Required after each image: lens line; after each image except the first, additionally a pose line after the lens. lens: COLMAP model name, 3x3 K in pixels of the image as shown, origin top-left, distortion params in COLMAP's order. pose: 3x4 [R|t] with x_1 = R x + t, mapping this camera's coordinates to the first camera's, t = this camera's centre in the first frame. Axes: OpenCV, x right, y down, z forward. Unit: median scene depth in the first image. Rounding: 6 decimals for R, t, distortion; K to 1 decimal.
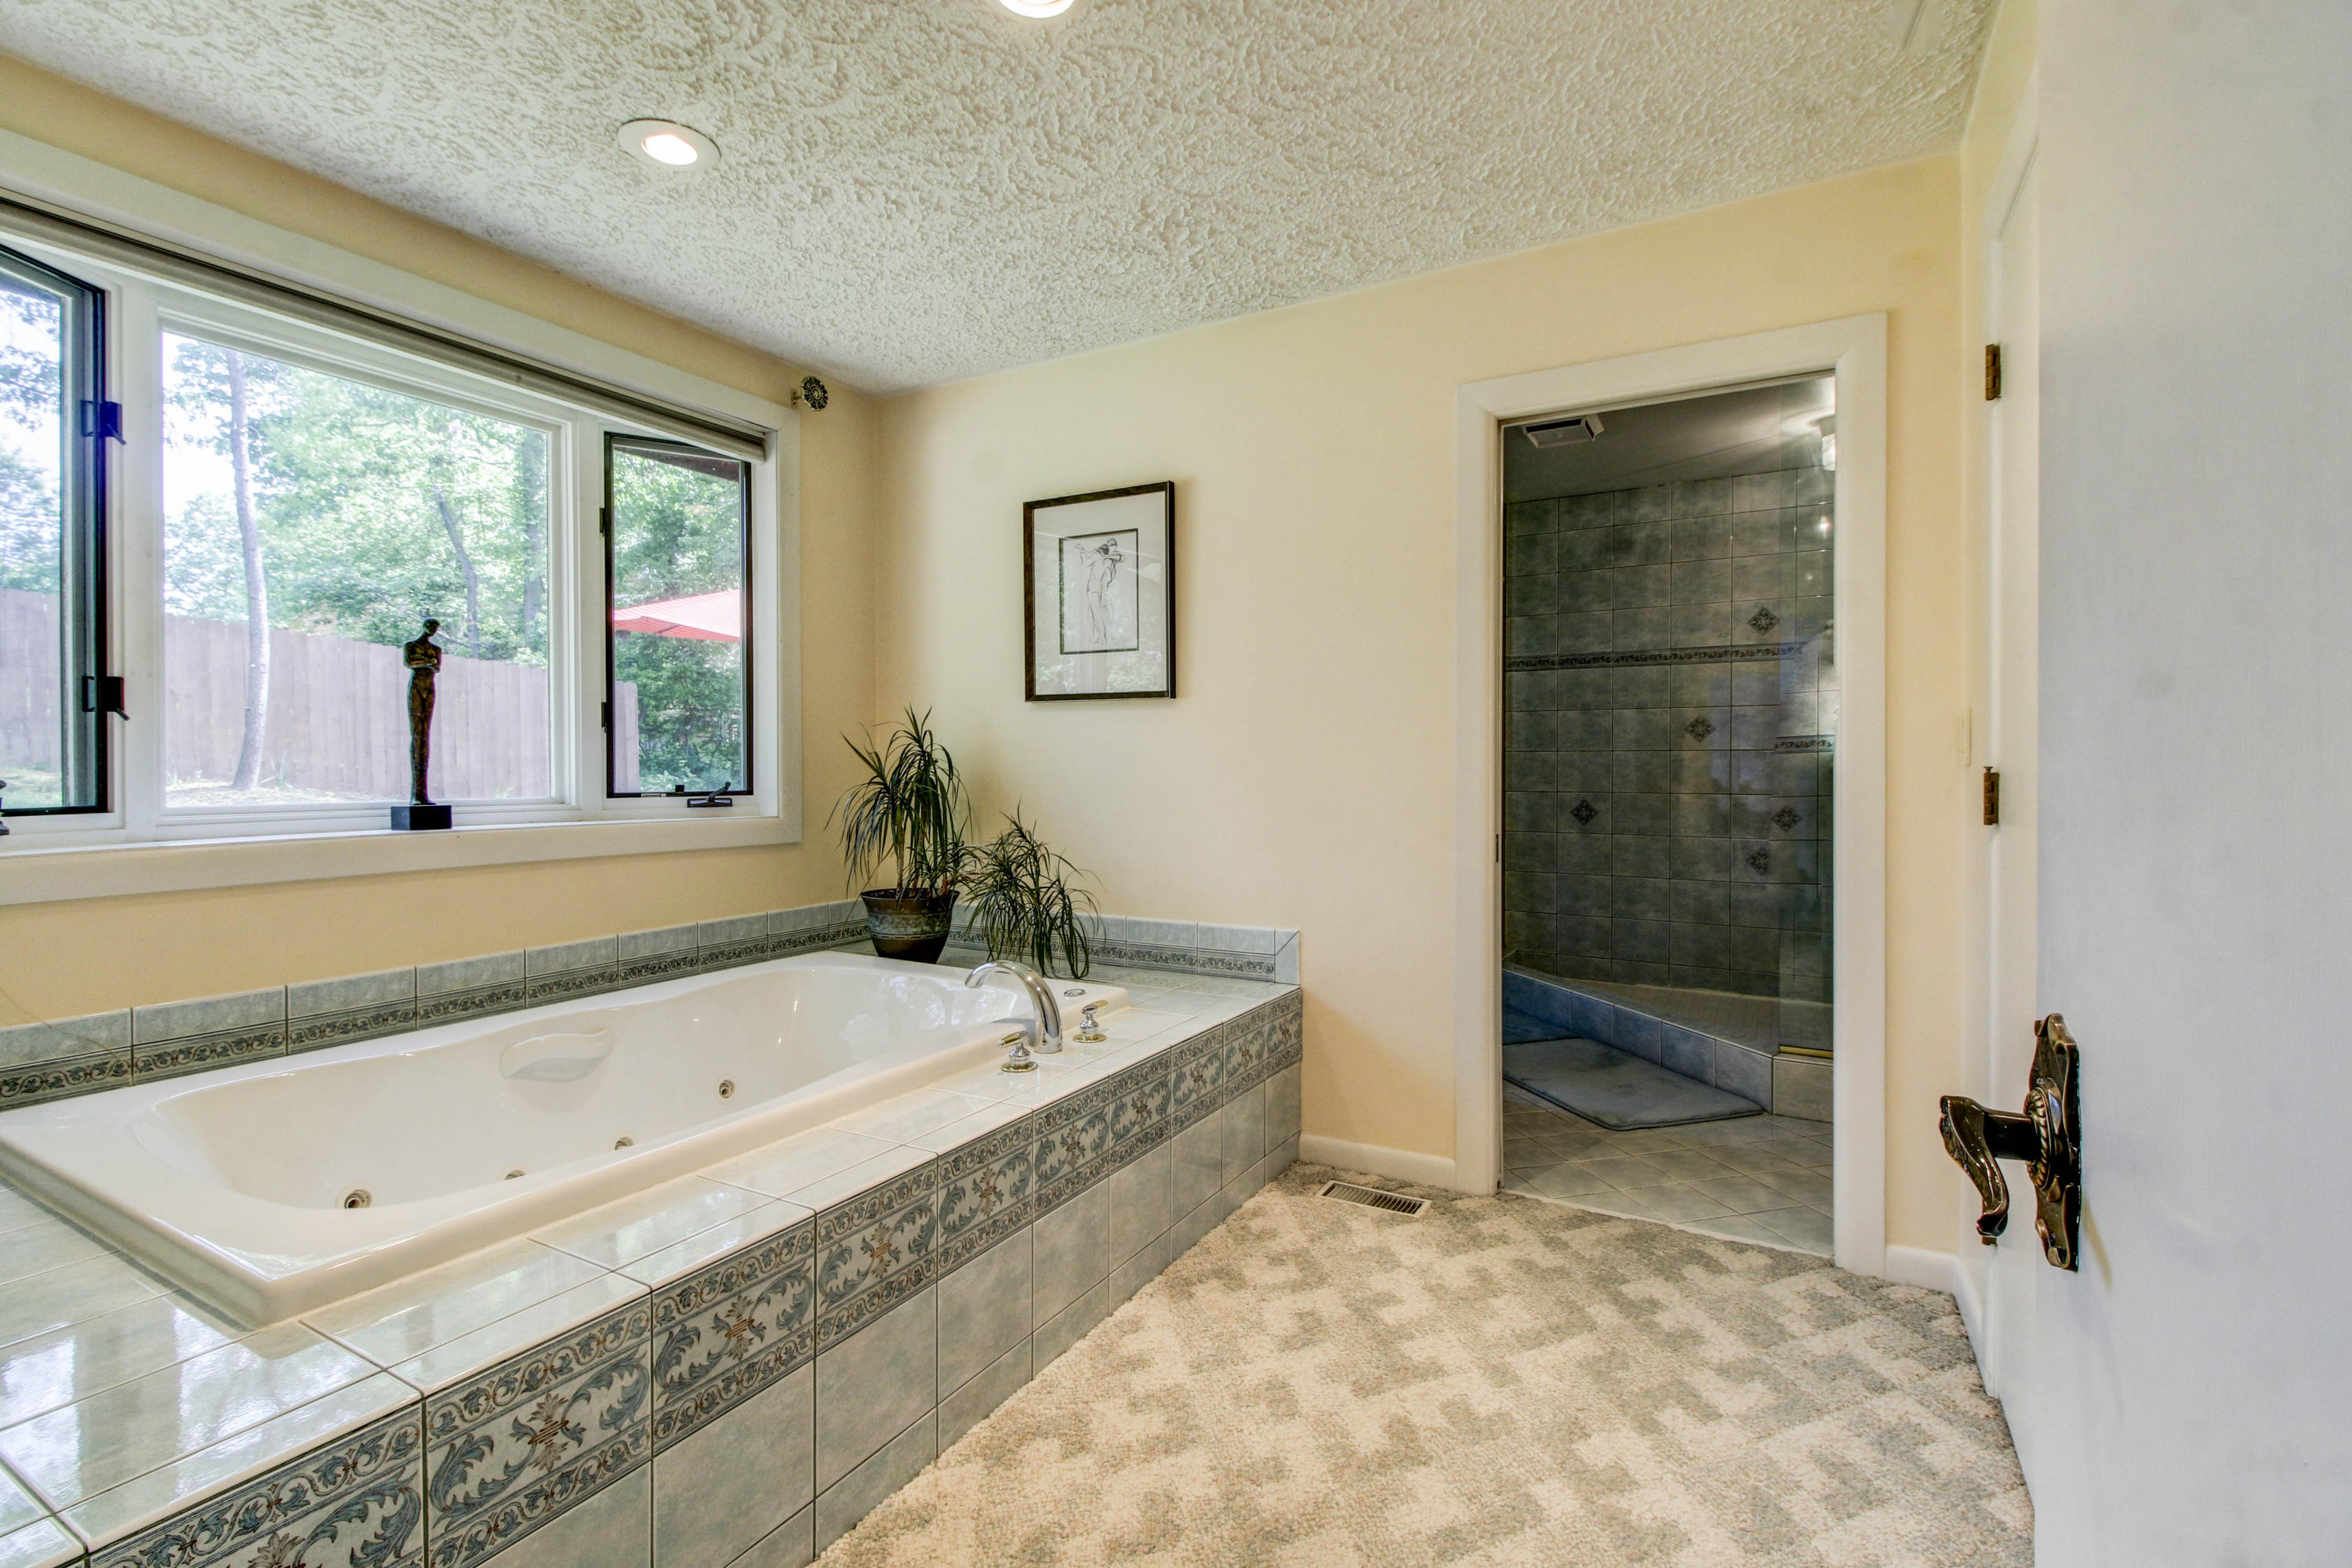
lens RADIAL K [[1075.5, 0, 1178.1], [0, 1075.5, 774.4], [0, 0, 1]] dist [0.008983, -0.007259]
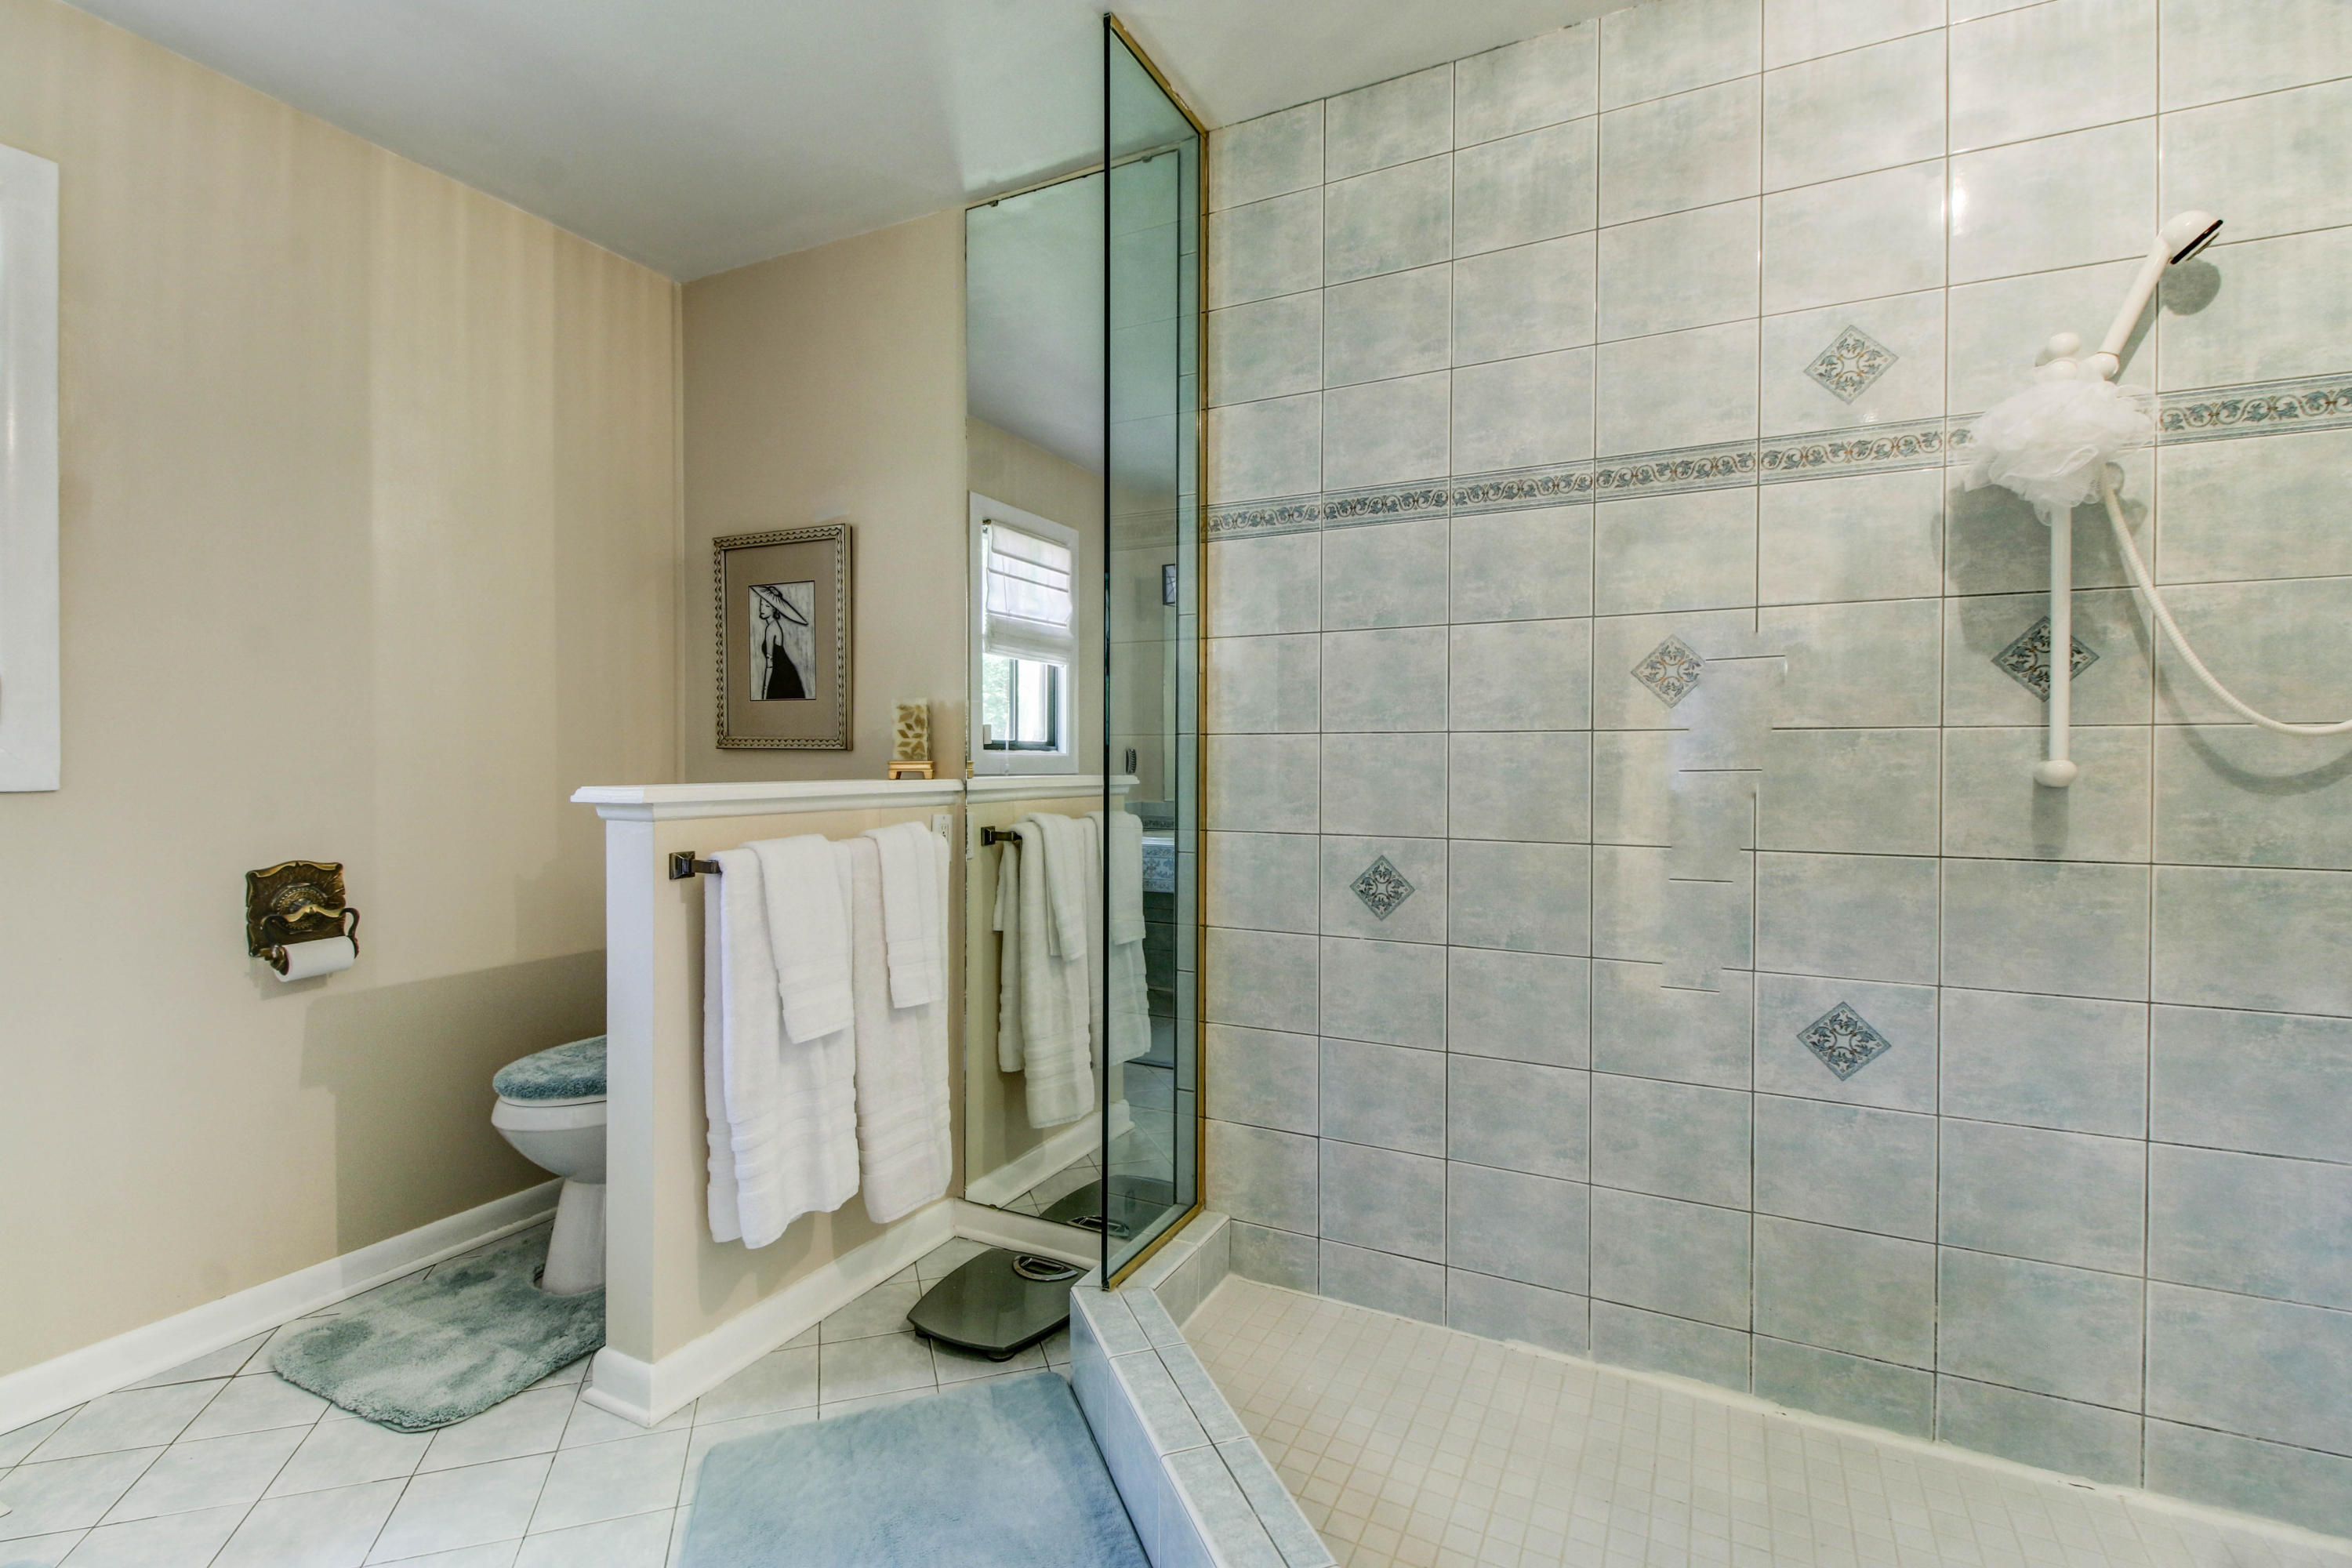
lens RADIAL K [[1075.5, 0, 1187.9], [0, 1075.5, 777.0], [0, 0, 1]] dist [0.008983, -0.007259]
pose [[0.998384, 0.003019, 0.056744, 0.283889], [-0.003091, 0.999995, 0.001183, -0.005717], [-0.056740, -0.001356, 0.998388, 0.610156]]
